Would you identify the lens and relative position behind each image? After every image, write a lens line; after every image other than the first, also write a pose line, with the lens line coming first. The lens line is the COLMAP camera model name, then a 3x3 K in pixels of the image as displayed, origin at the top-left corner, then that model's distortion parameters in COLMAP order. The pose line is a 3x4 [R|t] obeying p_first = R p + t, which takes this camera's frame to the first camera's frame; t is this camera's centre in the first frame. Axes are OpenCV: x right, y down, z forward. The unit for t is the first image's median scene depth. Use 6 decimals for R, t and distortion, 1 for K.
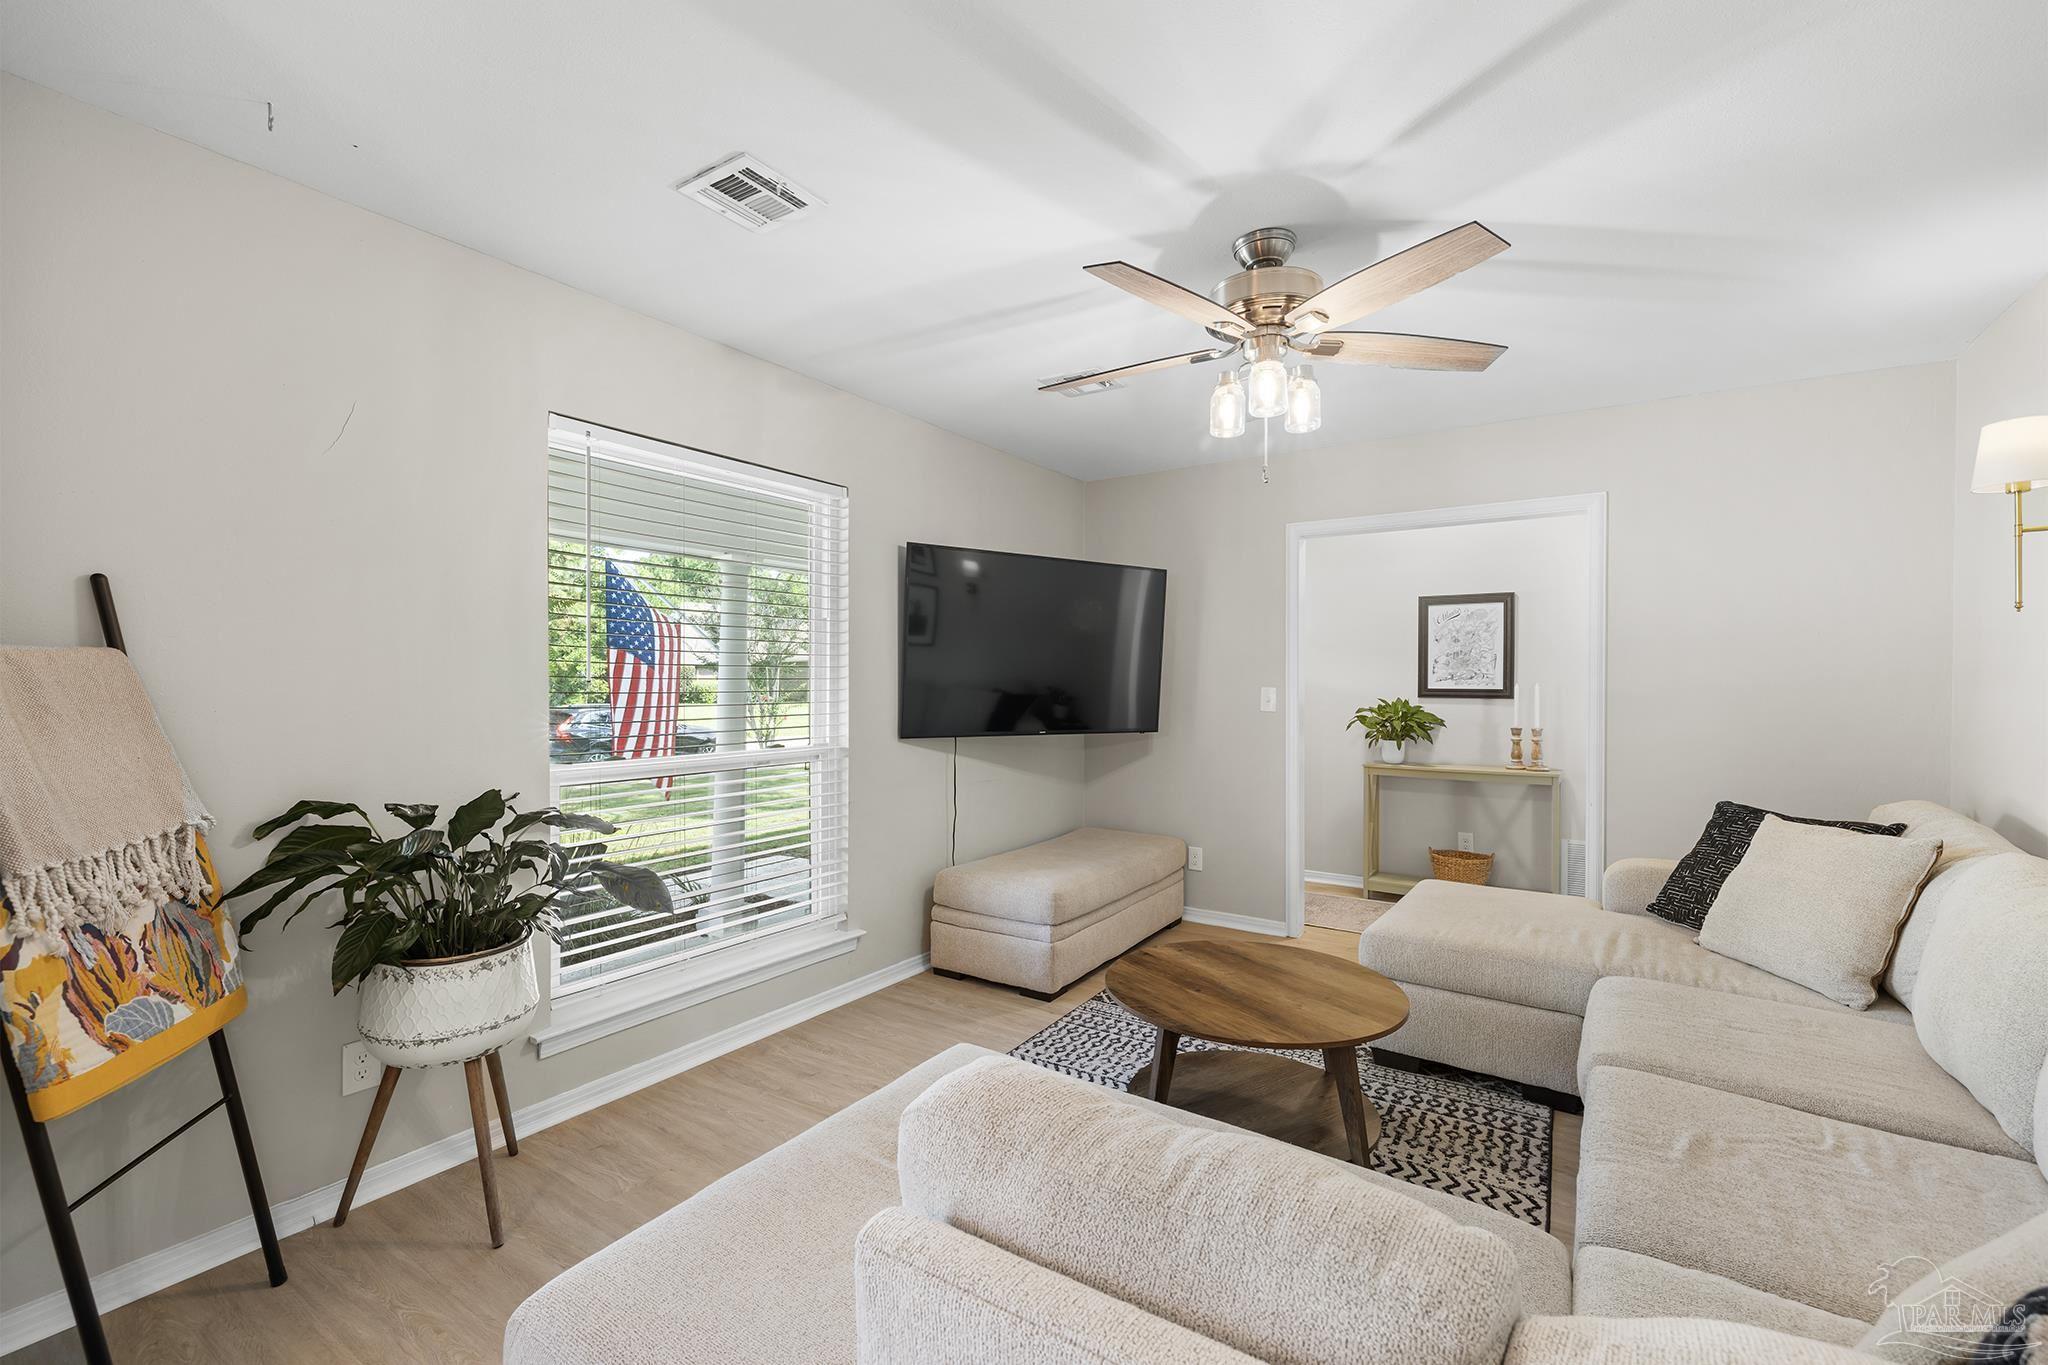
lens RADIAL K [[879.6, 0, 1011.2], [0, 879.6, 683.2], [0, 0, 1]] dist [-0.000764, 0.000605]
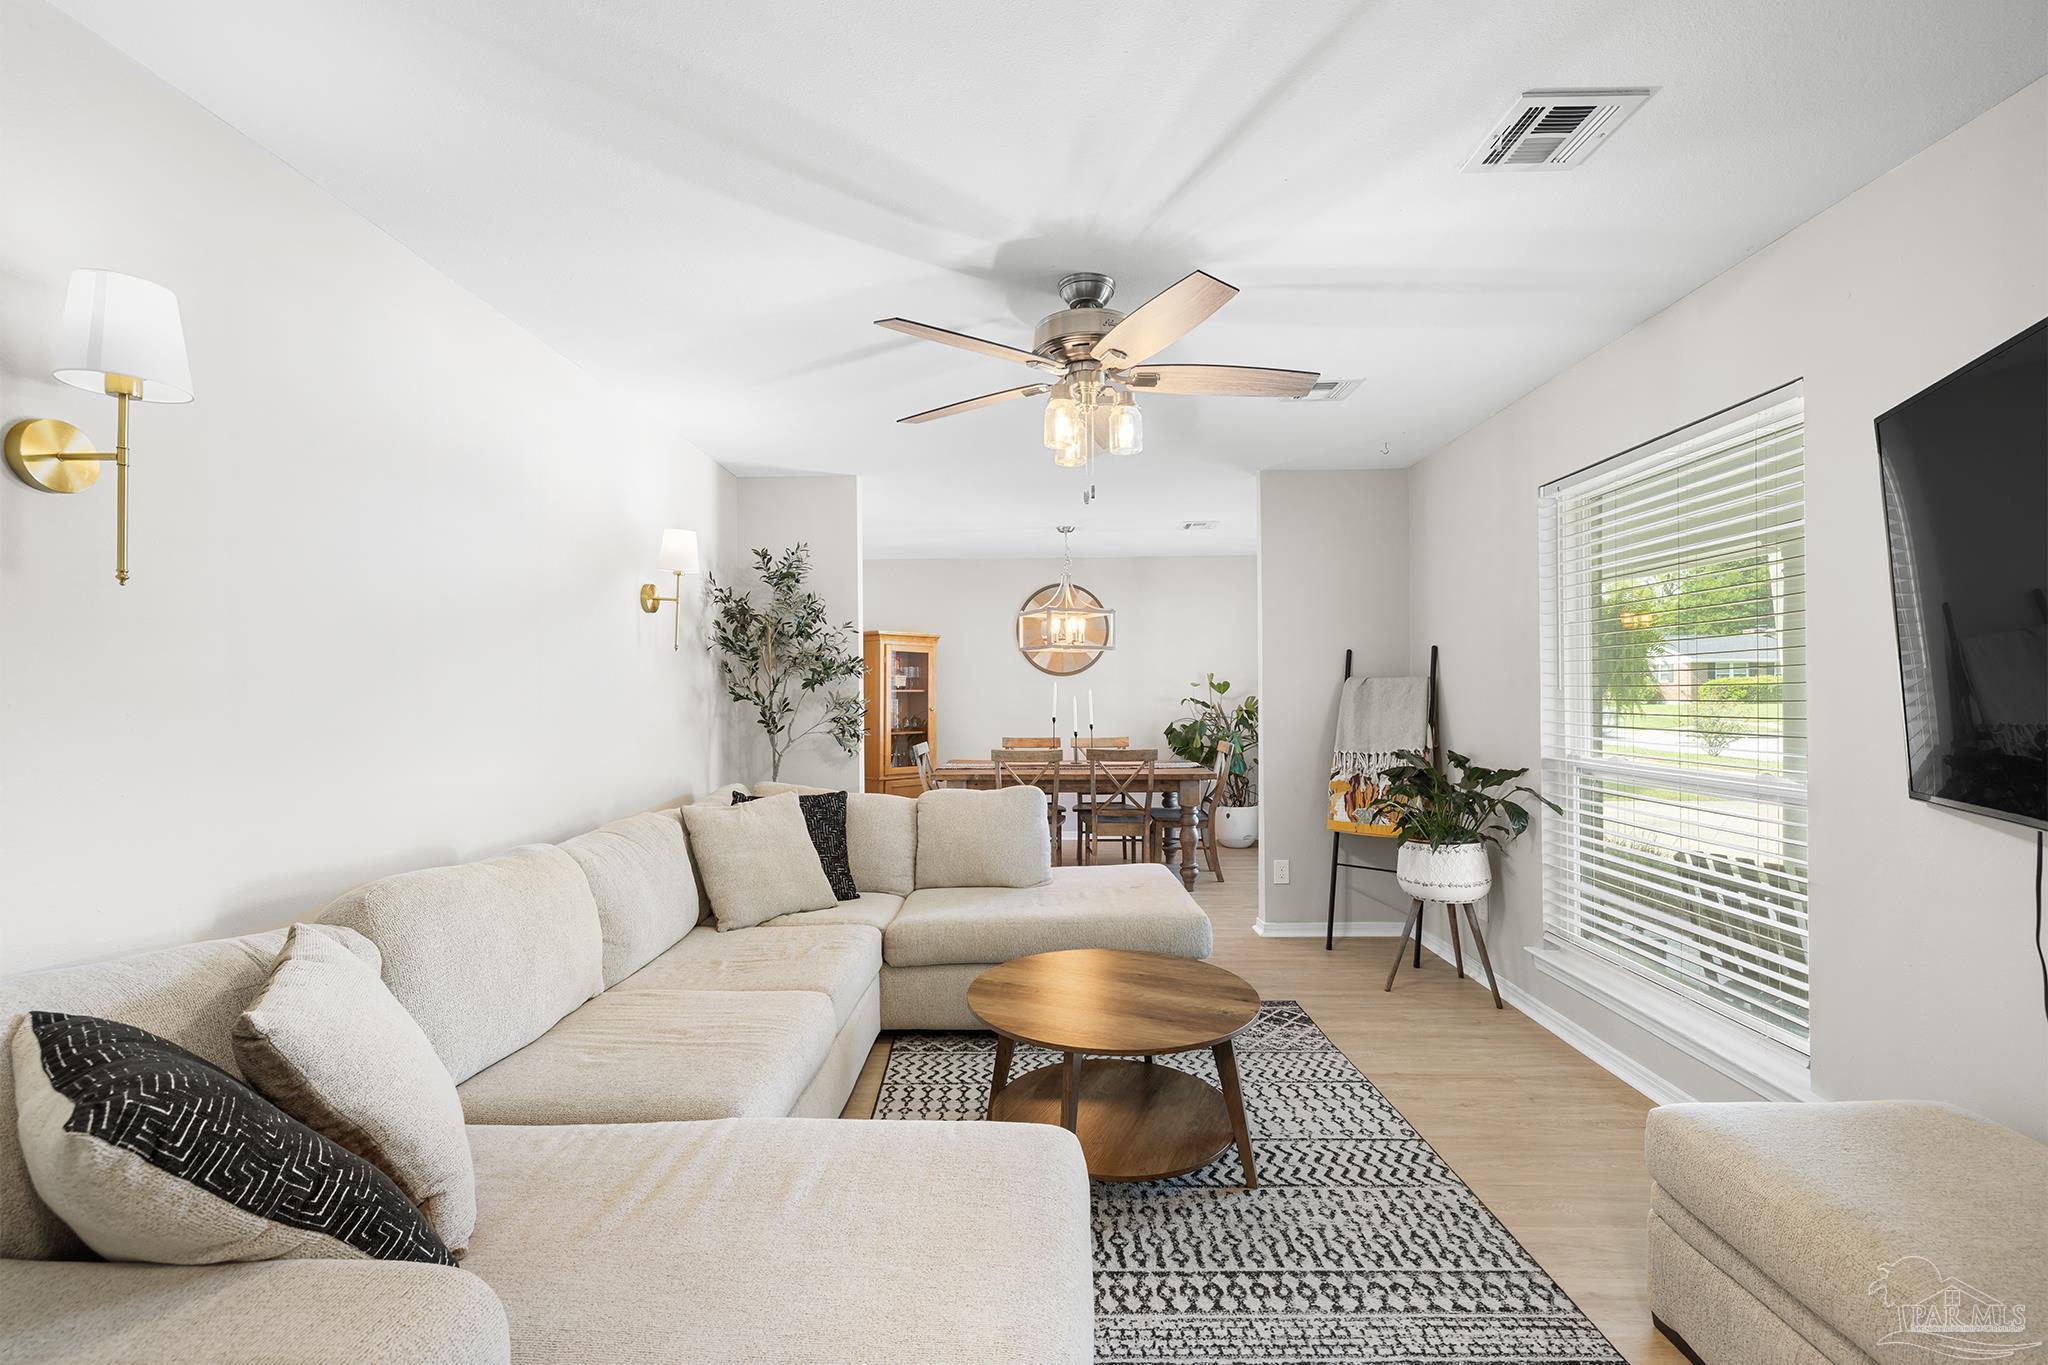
lens RADIAL K [[879.6, 0, 1020.8], [0, 879.6, 694.0], [0, 0, 1]] dist [-0.000764, 0.000605]
pose [[-0.842383, 0.004456, -0.538861, 0.575910], [0.004283, 0.999990, 0.001574, -0.000448], [0.538862, -0.000982, -0.842393, 1.144767]]
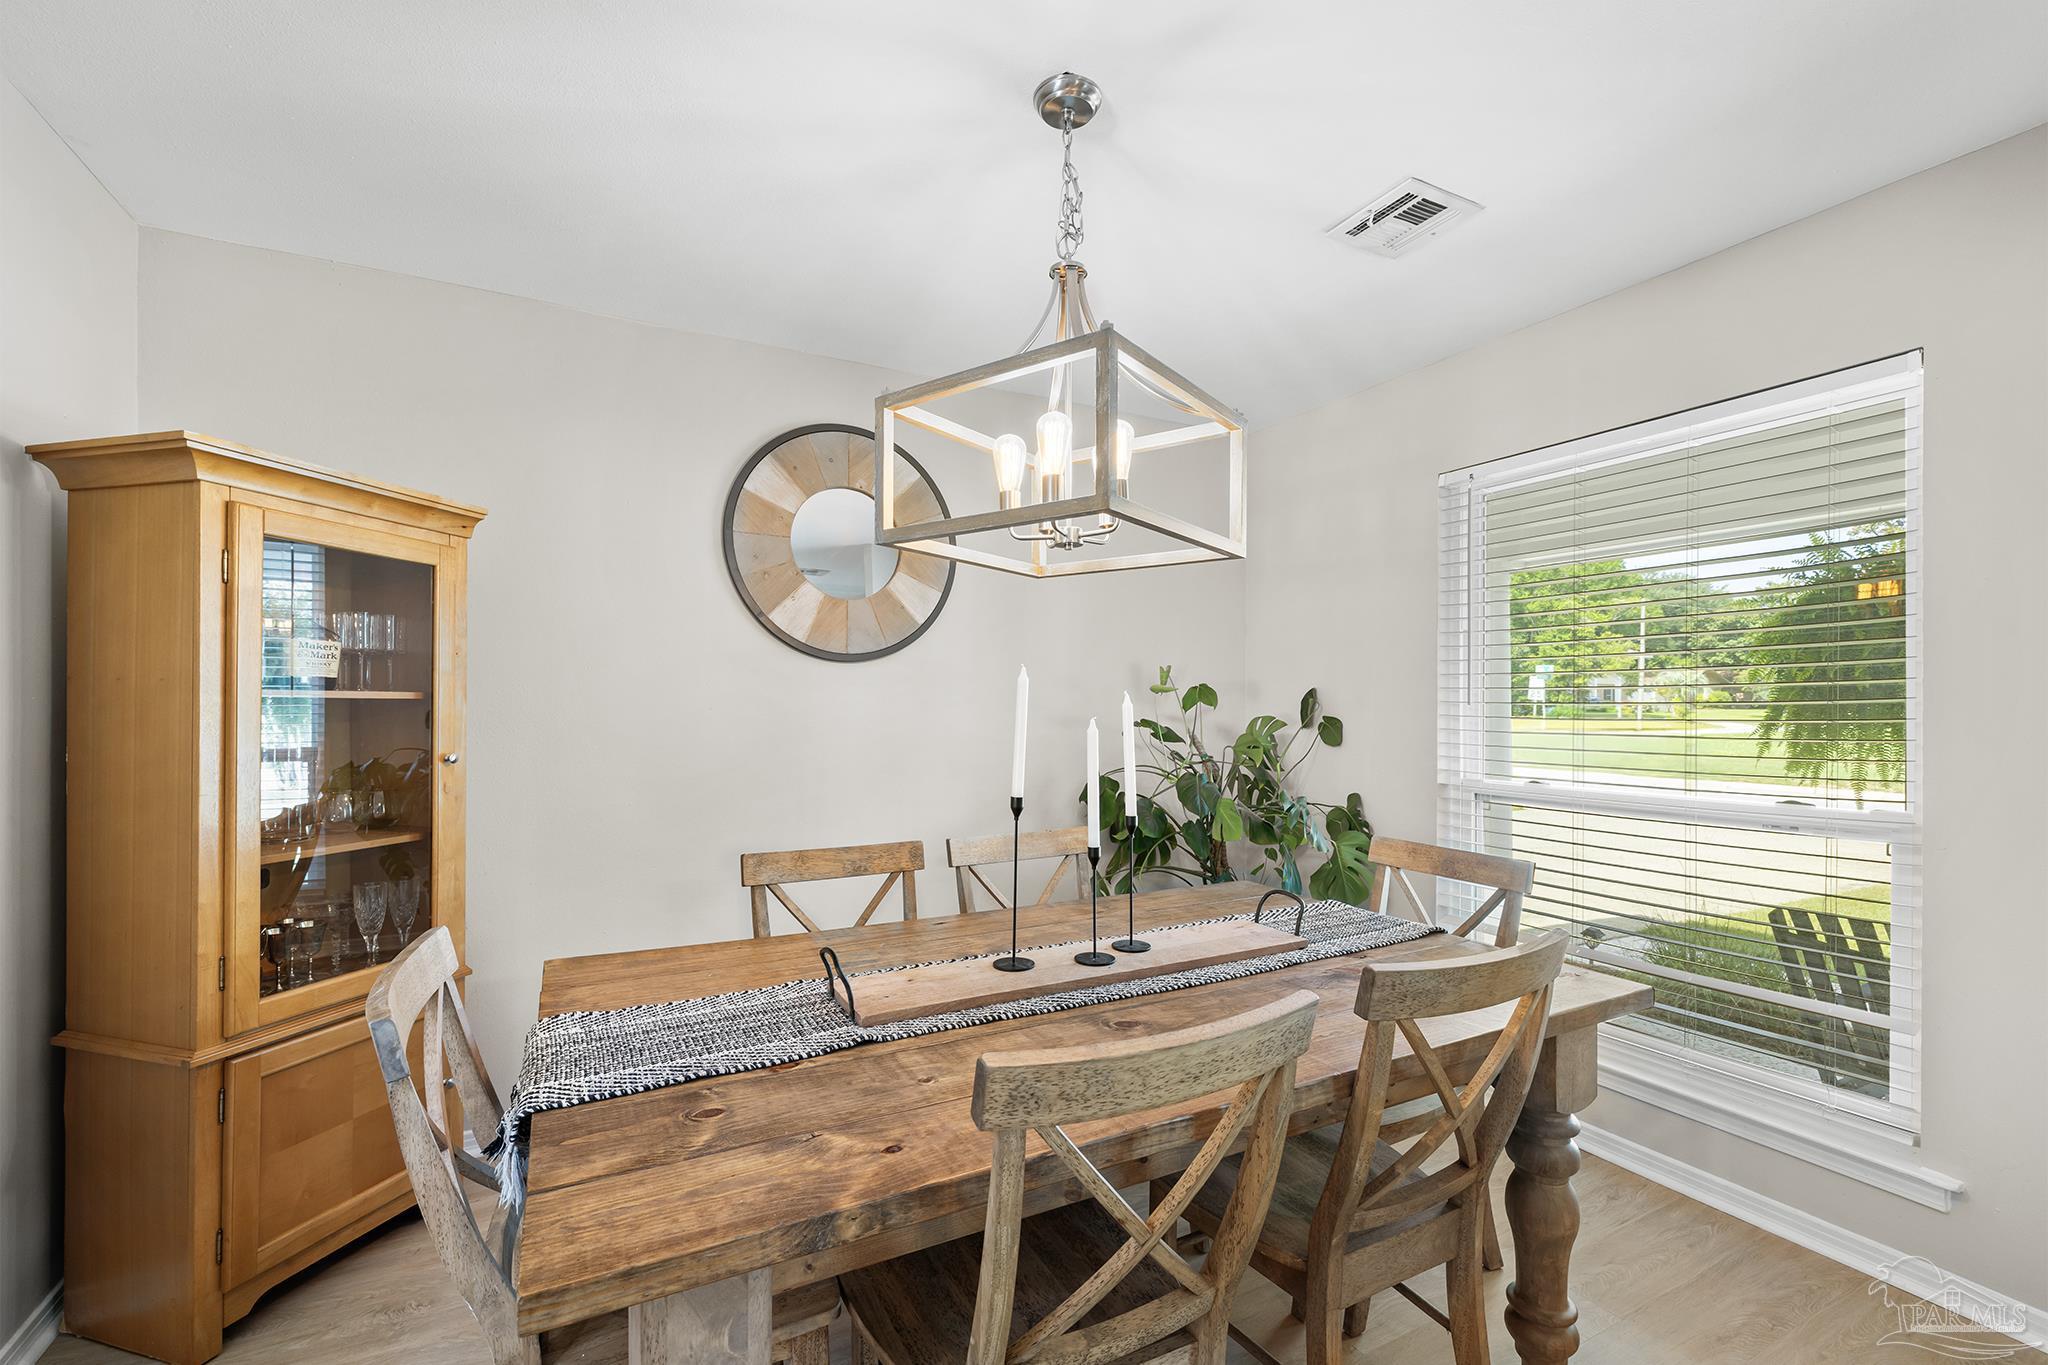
lens RADIAL K [[879.6, 0, 1016.4], [0, 879.6, 697.3], [0, 0, 1]] dist [-0.000764, 0.000605]
pose [[-0.488067, -0.010554, -0.872742, 0.387449], [-0.008659, 0.999936, -0.007249, -0.000904], [0.872763, 0.004019, -0.488127, 0.761111]]
